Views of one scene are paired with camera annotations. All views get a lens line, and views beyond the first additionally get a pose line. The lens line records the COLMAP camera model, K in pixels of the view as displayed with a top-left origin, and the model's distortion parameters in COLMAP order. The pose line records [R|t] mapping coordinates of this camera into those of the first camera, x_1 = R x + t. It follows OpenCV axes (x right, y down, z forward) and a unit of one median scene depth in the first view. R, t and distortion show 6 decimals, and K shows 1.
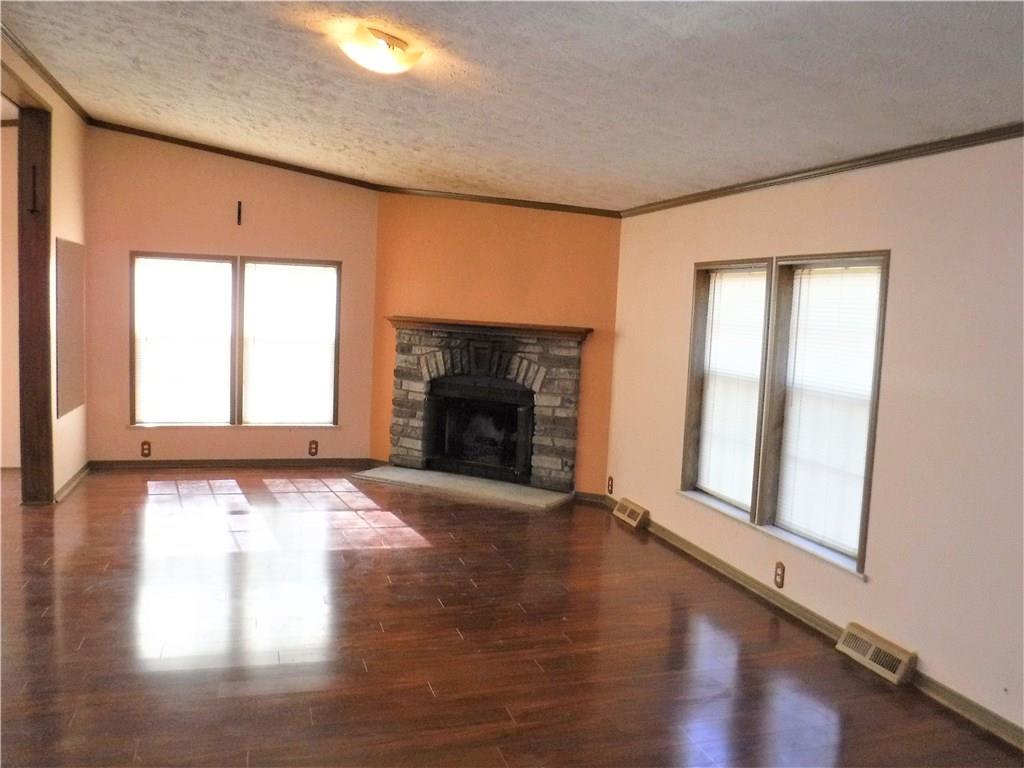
lens RADIAL K [[854.4, 0, 514.6], [0, 854.4, 385.0], [0, 0, 1]] dist [-0.084786, 0.002460]
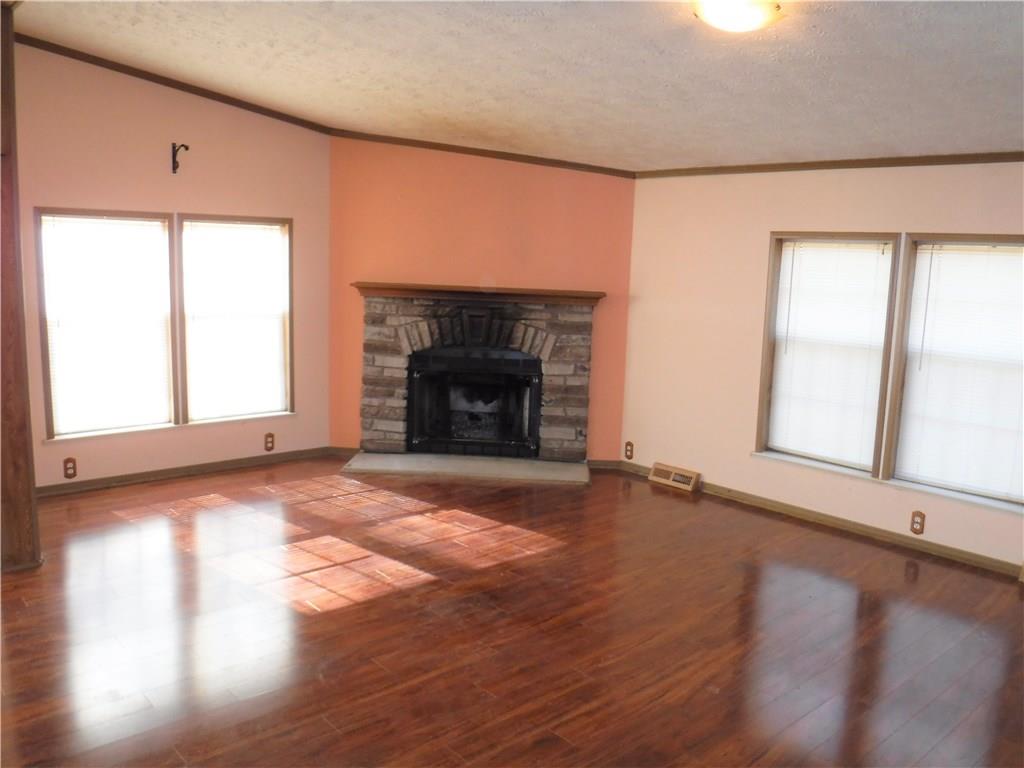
lens RADIAL K [[854.4, 0, 512.1], [0, 854.4, 388.3], [0, 0, 1]] dist [-0.084786, 0.002460]
pose [[0.907177, -0.079449, 0.413181, -0.393512], [0.045304, 0.994746, 0.091808, -0.049163], [-0.418304, -0.064567, 0.906009, 0.151796]]
